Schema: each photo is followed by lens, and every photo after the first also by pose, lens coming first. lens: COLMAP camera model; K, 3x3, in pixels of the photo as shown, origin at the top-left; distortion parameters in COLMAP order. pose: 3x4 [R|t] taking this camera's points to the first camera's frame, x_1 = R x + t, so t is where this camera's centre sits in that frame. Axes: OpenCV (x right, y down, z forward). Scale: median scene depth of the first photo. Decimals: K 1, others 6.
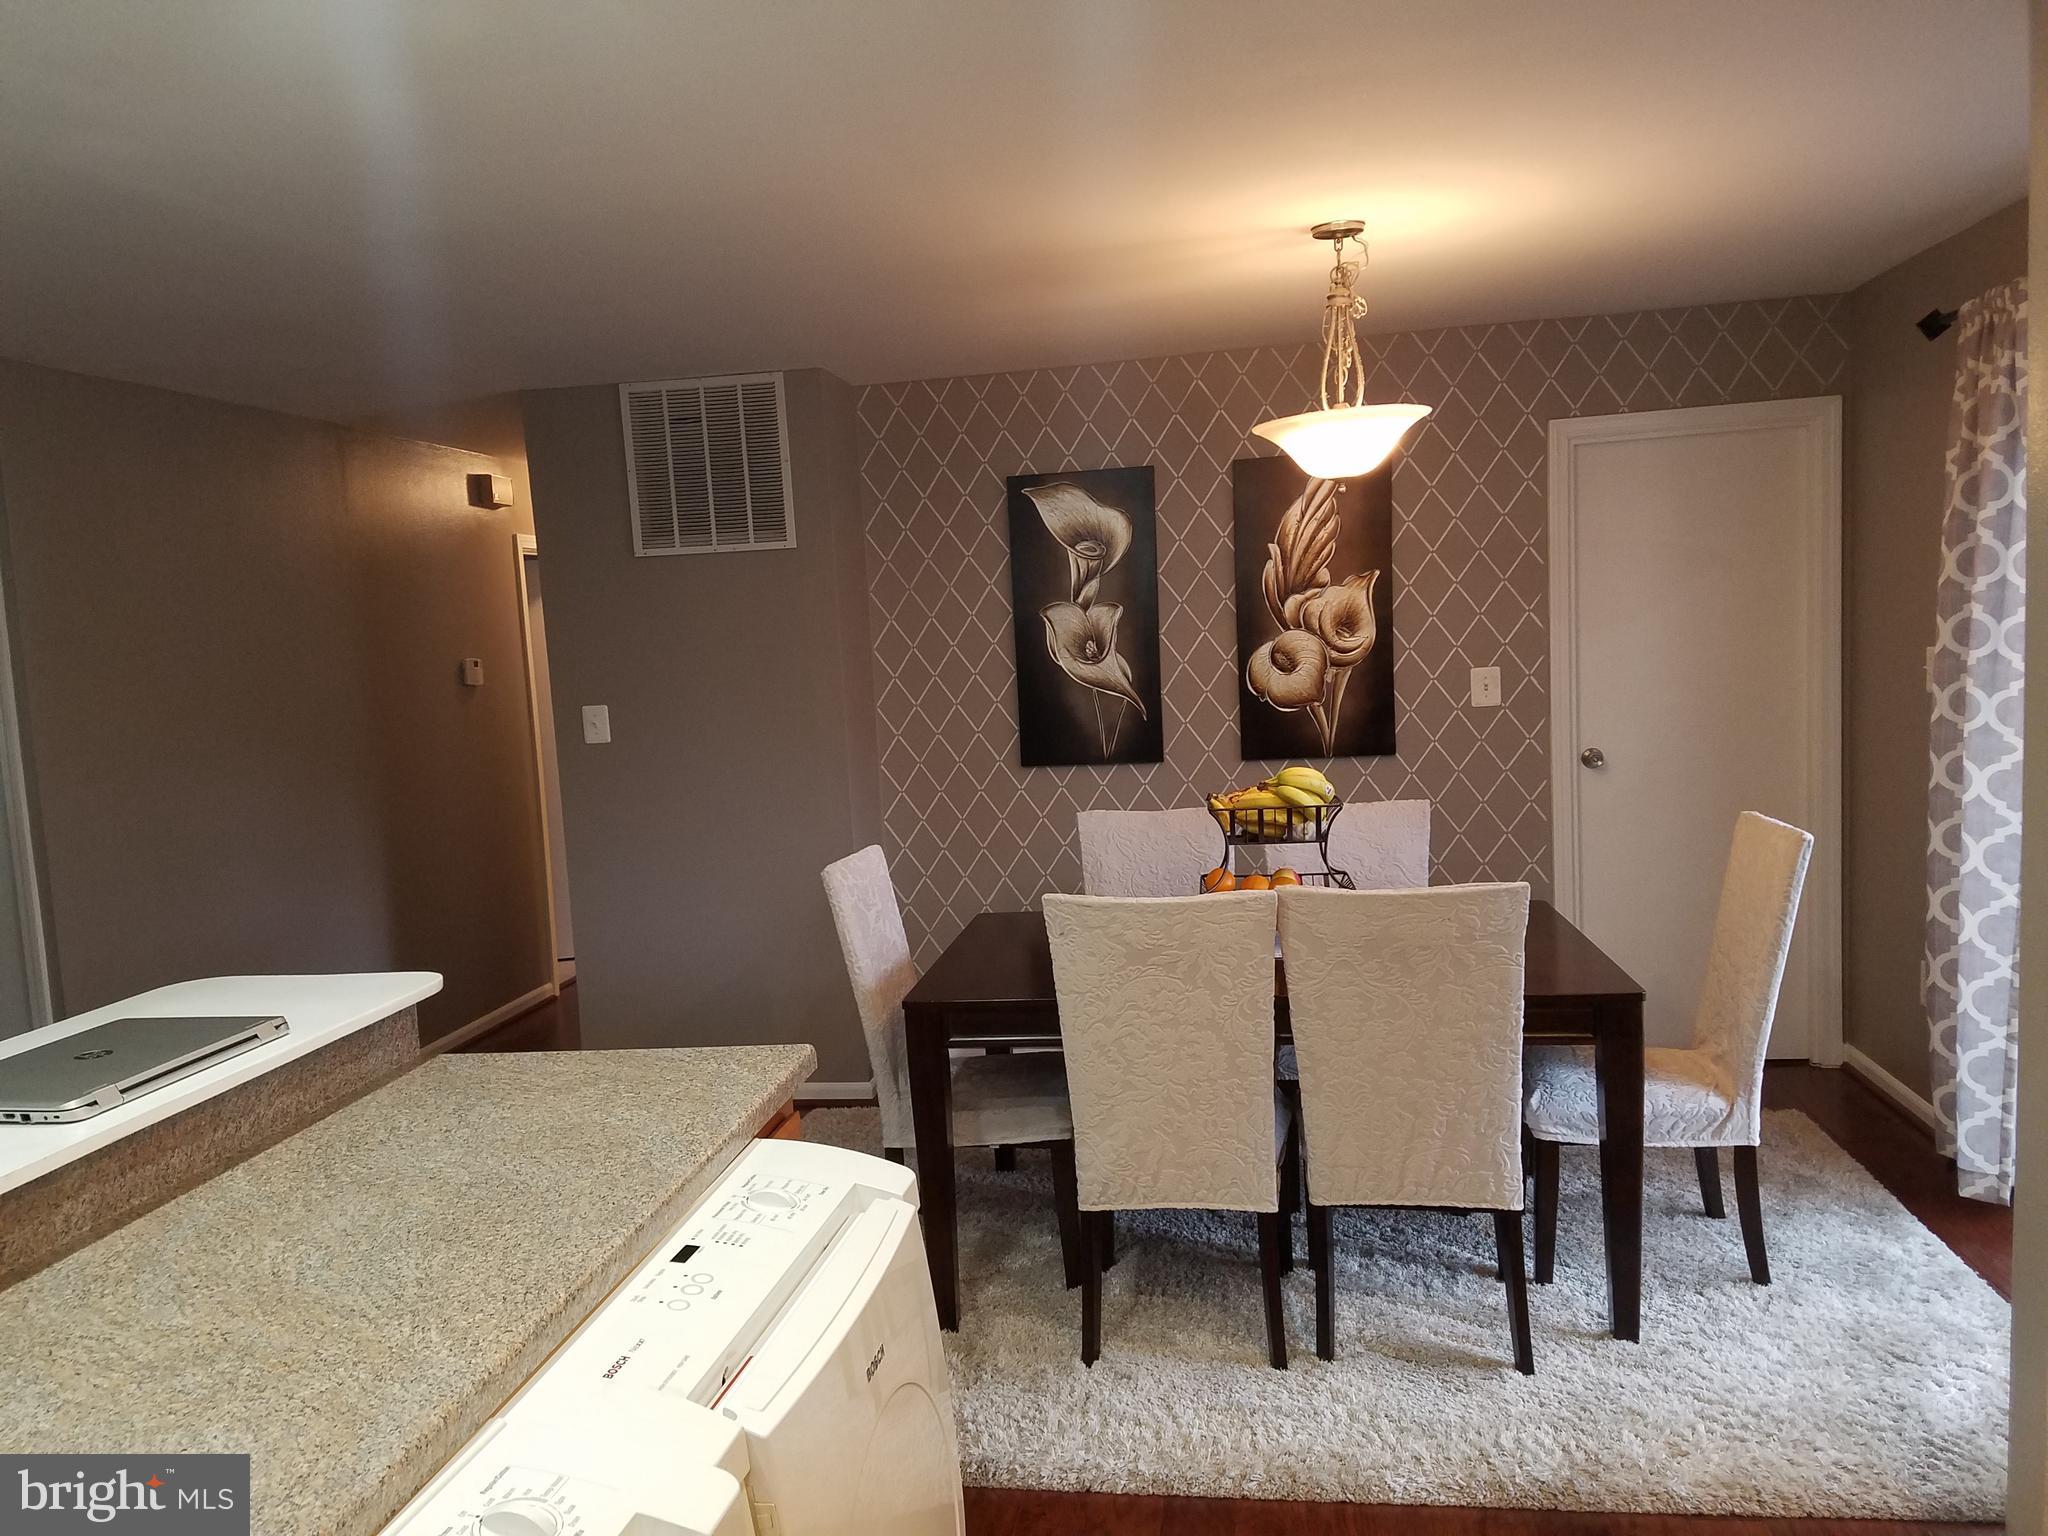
lens RADIAL K [[1583.6, 0, 992.5], [0, 1583.6, 790.5], [0, 0, 1]] dist [0.287914, -0.623036]
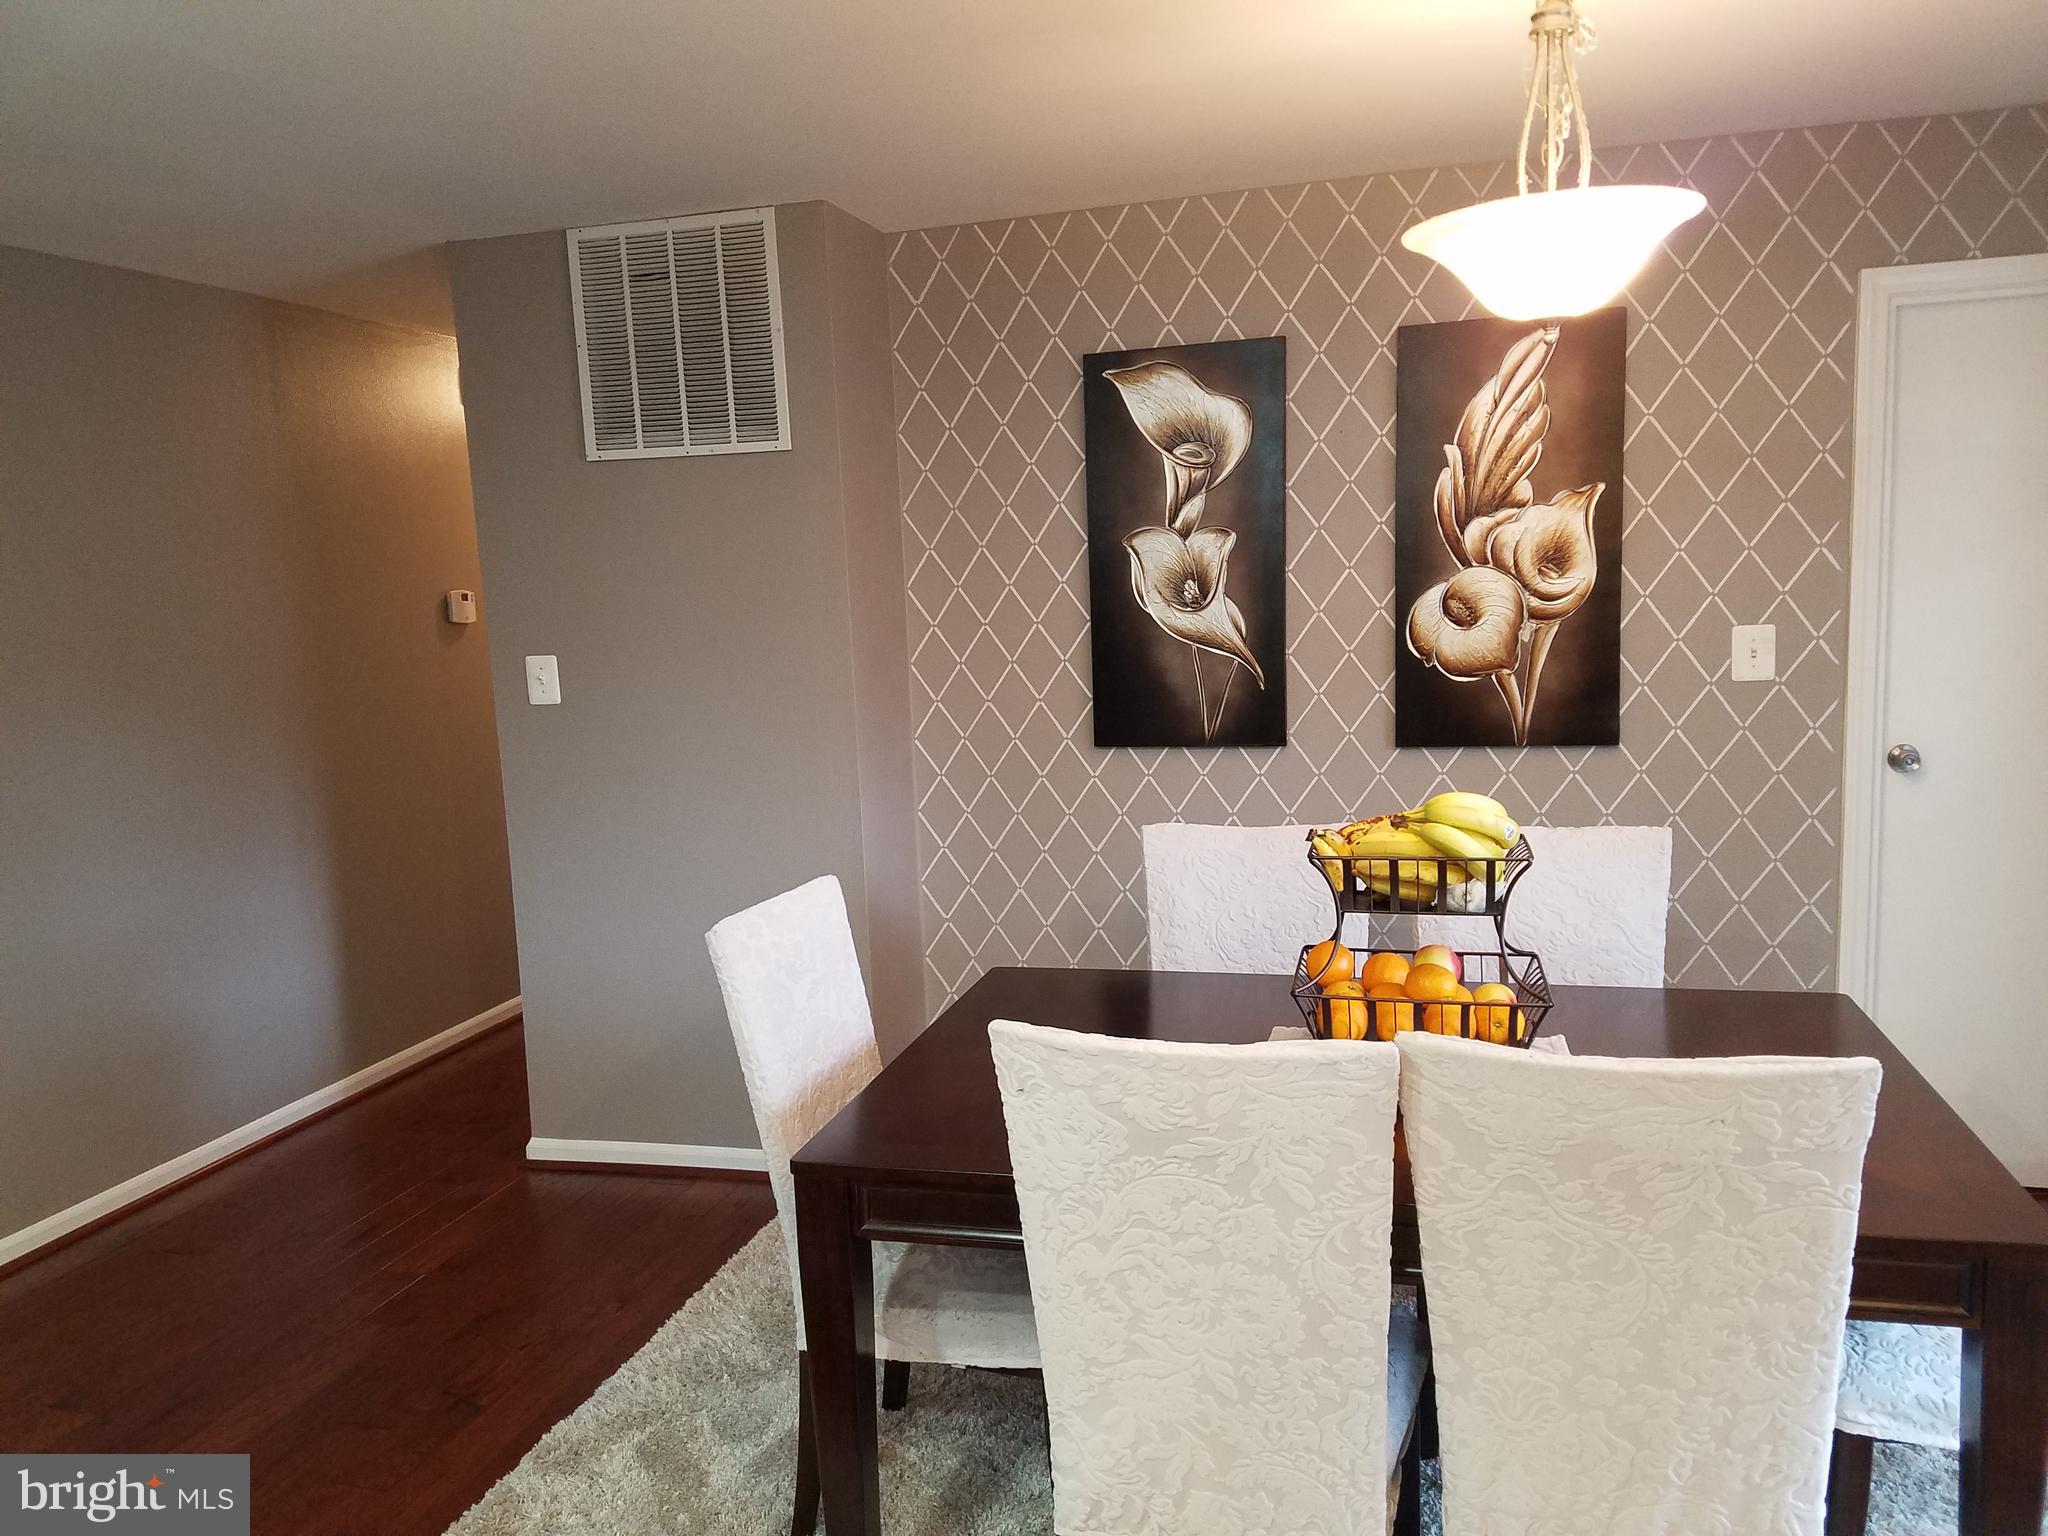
lens RADIAL K [[1583.6, 0, 992.5], [0, 1583.6, 790.5], [0, 0, 1]] dist [0.287914, -0.623036]
pose [[0.993184, 0.027989, -0.113145, 0.058676], [-0.023197, 0.998786, 0.043445, -0.027462], [0.114223, -0.040524, 0.992628, 0.255919]]
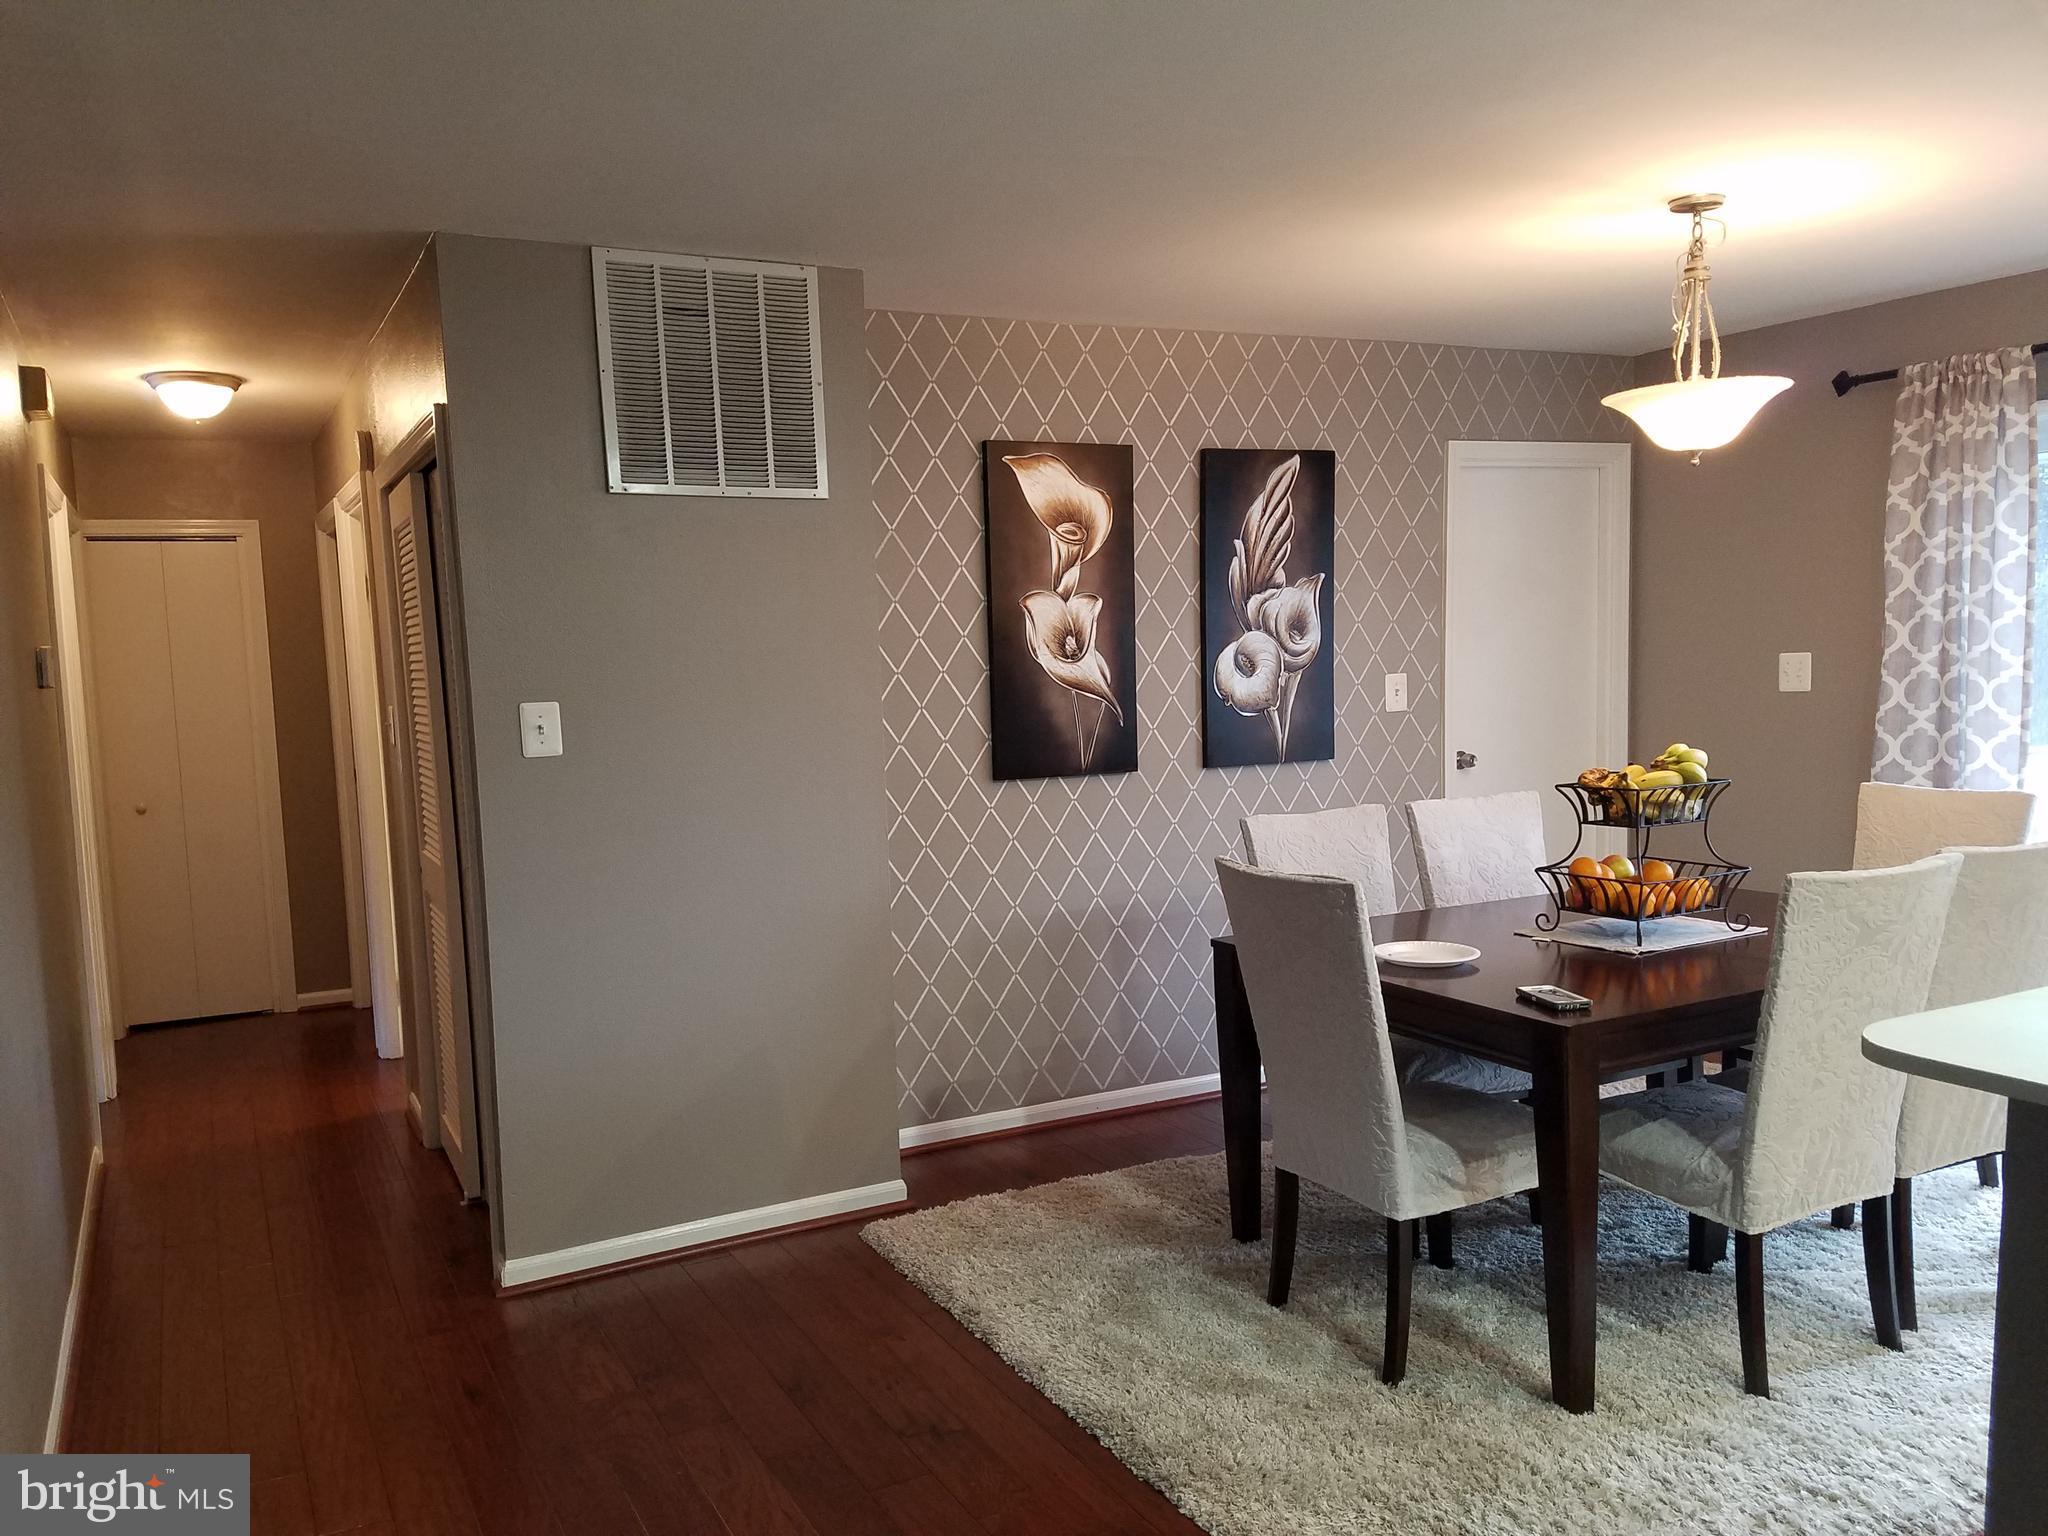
lens RADIAL K [[1577.0, 0, 1021.1], [0, 1577.0, 806.4], [0, 0, 1]] dist [0.283237, -0.531268]
pose [[0.796643, -0.030052, 0.603702, -0.510034], [0.049206, 0.998673, -0.015218, 0.012884], [-0.602444, 0.041829, 0.797065, 0.327569]]
